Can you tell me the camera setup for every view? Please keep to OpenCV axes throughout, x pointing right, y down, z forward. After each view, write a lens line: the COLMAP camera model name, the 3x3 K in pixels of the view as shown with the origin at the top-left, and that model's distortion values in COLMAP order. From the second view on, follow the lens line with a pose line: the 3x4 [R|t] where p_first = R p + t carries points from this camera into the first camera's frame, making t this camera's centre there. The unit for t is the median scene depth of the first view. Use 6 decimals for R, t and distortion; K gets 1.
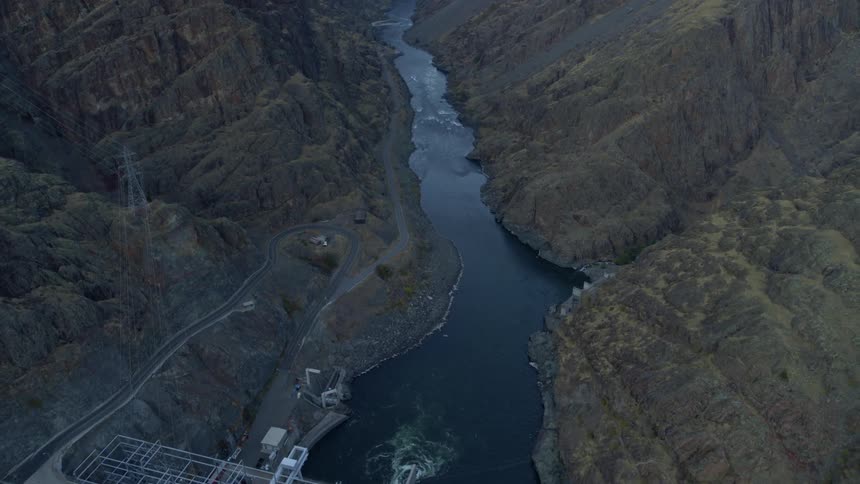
lens RADIAL K [[614.5, 0, 430.0], [0, 614.5, 242.0], [0, 0, 1]] dist [-0.105528, 0.061774]
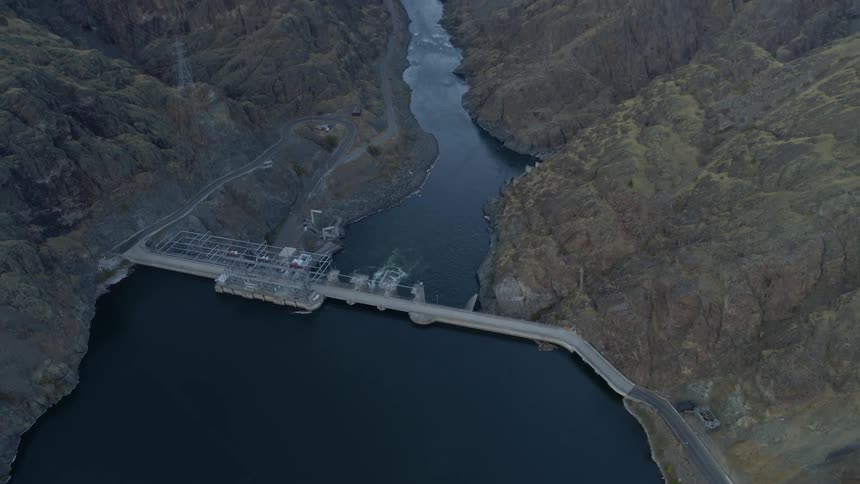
lens RADIAL K [[614.5, 0, 430.0], [0, 614.5, 242.0], [0, 0, 1]] dist [-0.105528, 0.061774]
pose [[0.999786, 0.008709, -0.018769, 0.062859], [-0.006929, 0.995654, 0.092876, 0.113954], [0.019496, -0.092726, 0.995501, -0.255830]]
